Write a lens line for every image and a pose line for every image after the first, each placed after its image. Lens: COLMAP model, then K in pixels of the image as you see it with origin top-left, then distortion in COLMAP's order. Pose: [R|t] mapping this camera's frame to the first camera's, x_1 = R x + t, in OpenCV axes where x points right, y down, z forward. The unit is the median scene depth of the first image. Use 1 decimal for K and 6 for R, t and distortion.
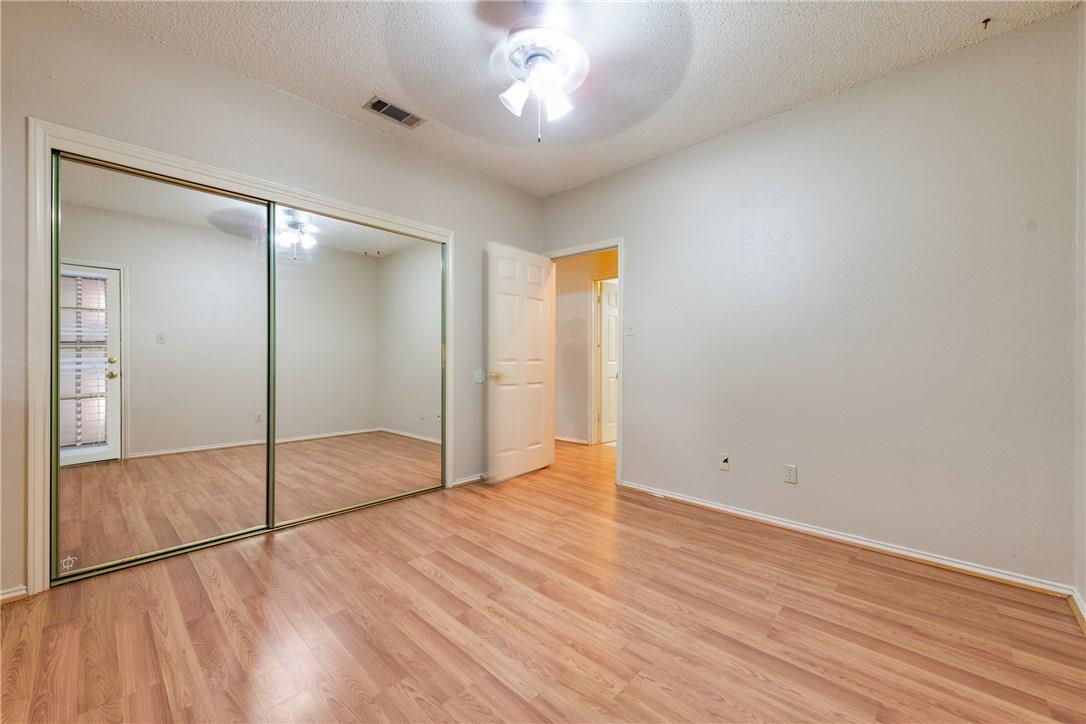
lens RADIAL K [[426.4, 0, 543.8], [0, 426.4, 358.4], [0, 0, 1]] dist [0.009637, -0.002325]
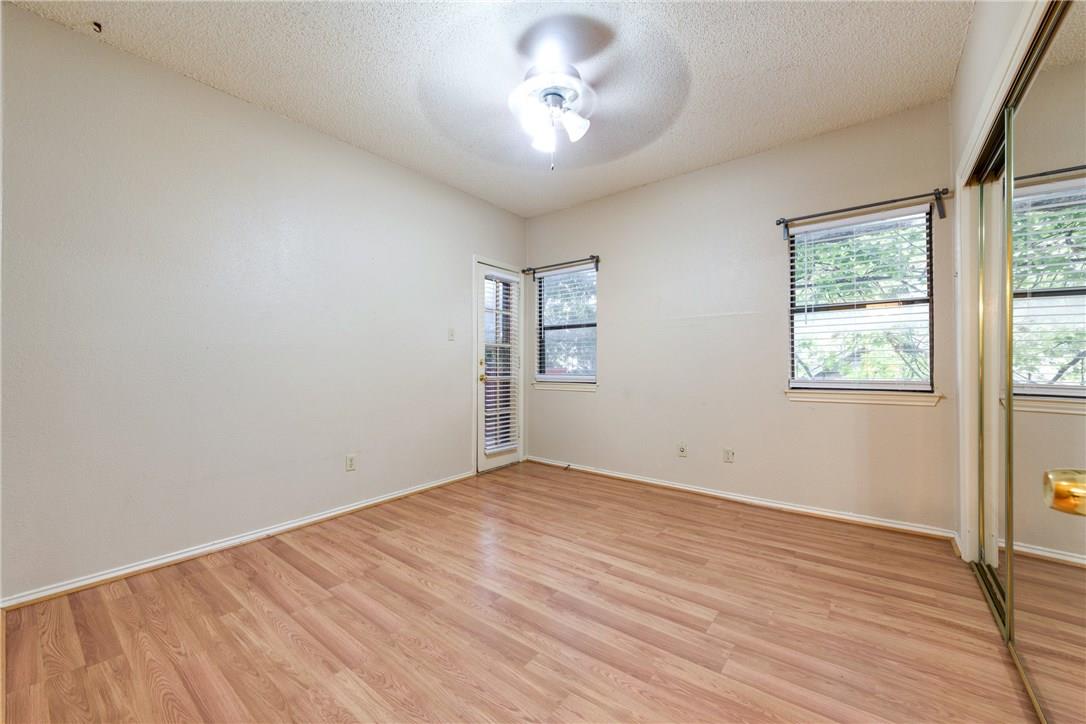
lens RADIAL K [[426.4, 0, 544.9], [0, 426.4, 361.5], [0, 0, 1]] dist [0.009637, -0.002325]
pose [[-0.996039, -0.003489, -0.088848, 0.097208], [-0.002990, 0.999979, -0.005749, 0.000553], [0.088866, -0.005461, -0.996029, 1.969610]]
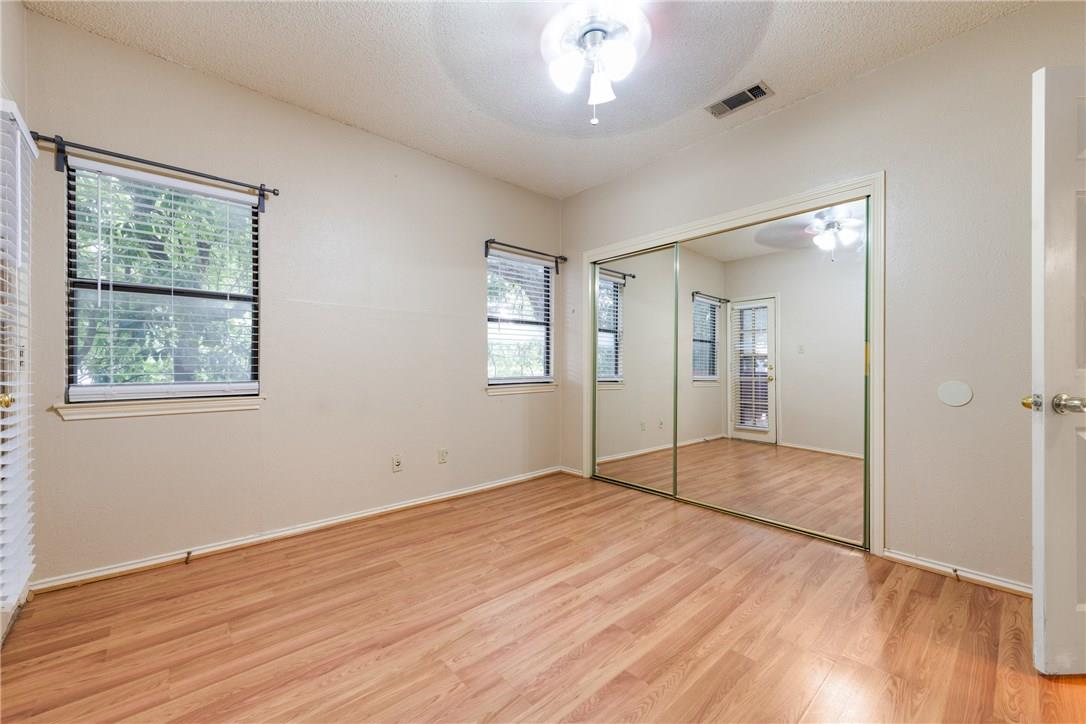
lens RADIAL K [[426.4, 0, 546.6], [0, 426.4, 368.7], [0, 0, 1]] dist [0.009637, -0.002325]
pose [[-0.075345, 0.004319, -0.997148, 0.848875], [-0.001874, 0.999988, 0.004473, 0.007970], [0.997156, 0.002205, -0.075337, 0.907226]]
